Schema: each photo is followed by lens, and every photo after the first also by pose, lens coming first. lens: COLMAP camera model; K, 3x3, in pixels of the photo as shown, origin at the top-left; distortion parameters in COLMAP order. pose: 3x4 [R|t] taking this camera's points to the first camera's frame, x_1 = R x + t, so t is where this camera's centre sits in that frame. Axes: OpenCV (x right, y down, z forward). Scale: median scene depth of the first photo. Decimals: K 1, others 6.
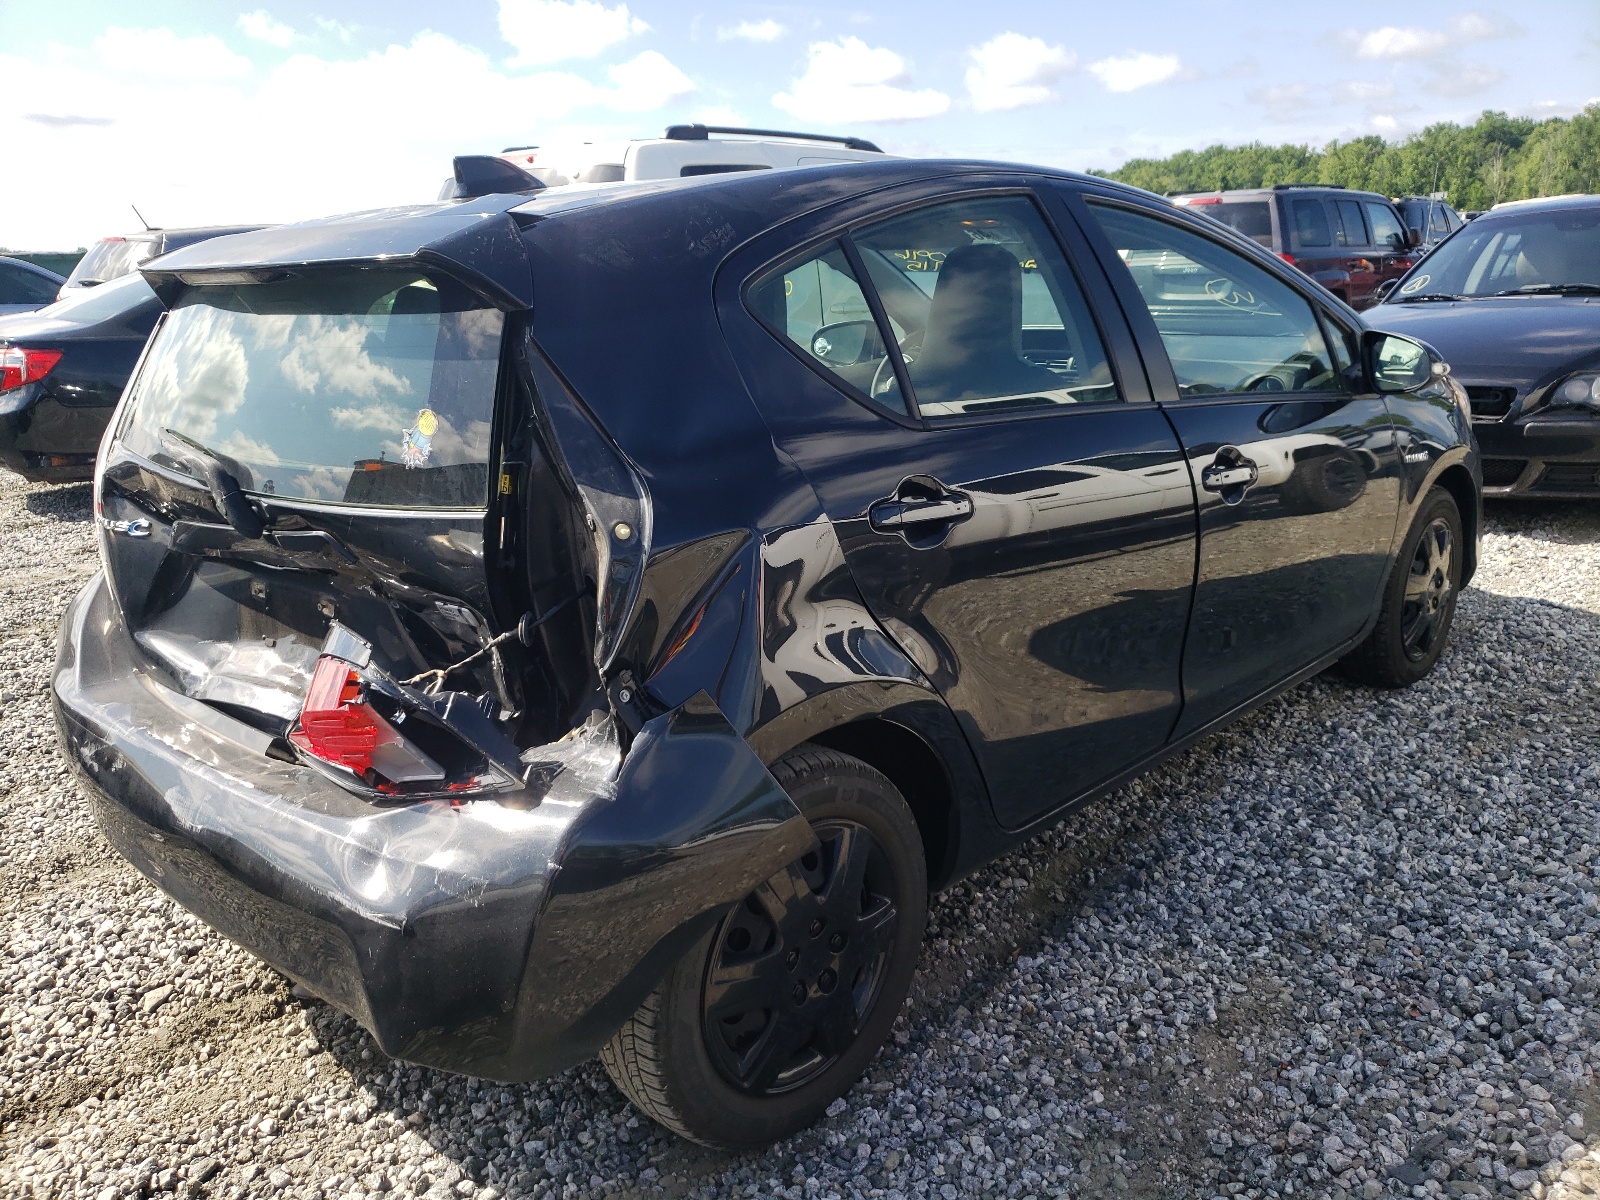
lens RADIAL K [[1277.2, 0, 796.4], [0, 1277.2, 591.0], [0, 0, 1]] dist [0.007235, 0.015421]
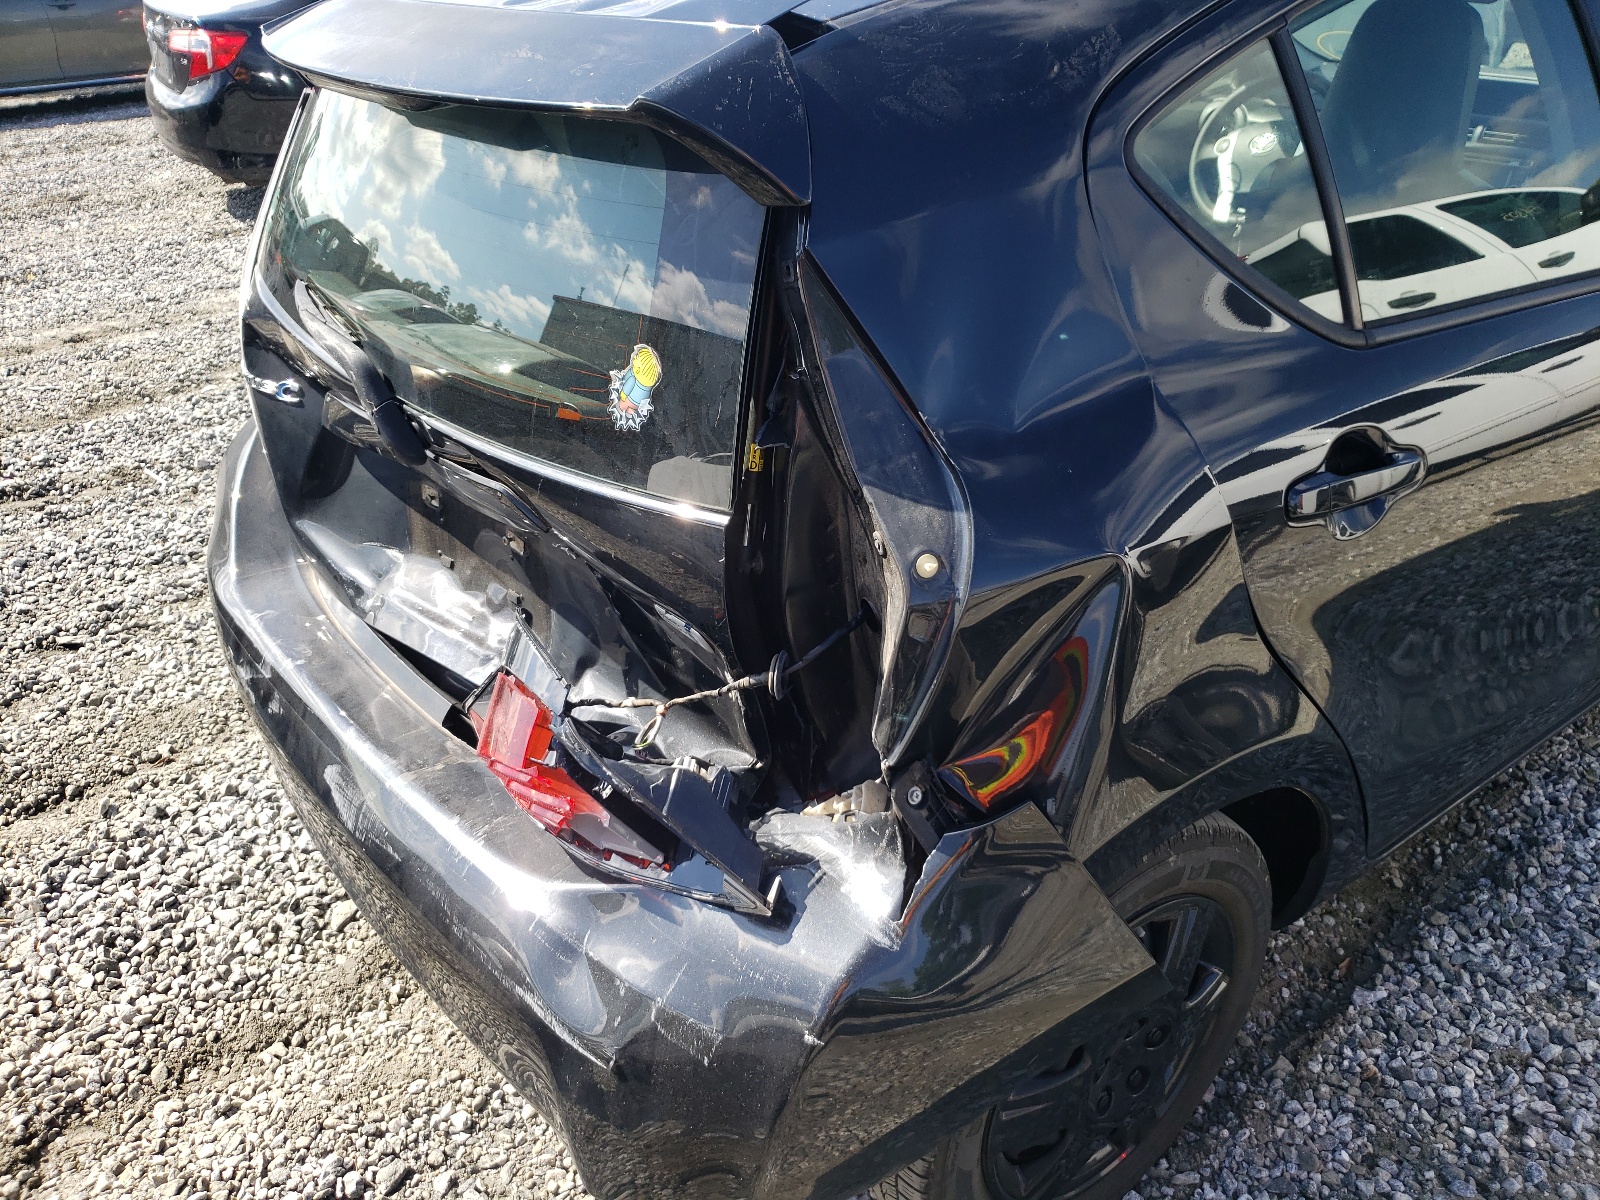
lens RADIAL K [[1277.2, 0, 814.8], [0, 1277.2, 604.3], [0, 0, 1]] dist [0.007235, 0.015421]
pose [[0.989067, 0.074100, -0.127495, -0.081713], [-0.039474, 0.966069, 0.255248, -0.147721], [0.142083, -0.247425, 0.958433, 0.264689]]
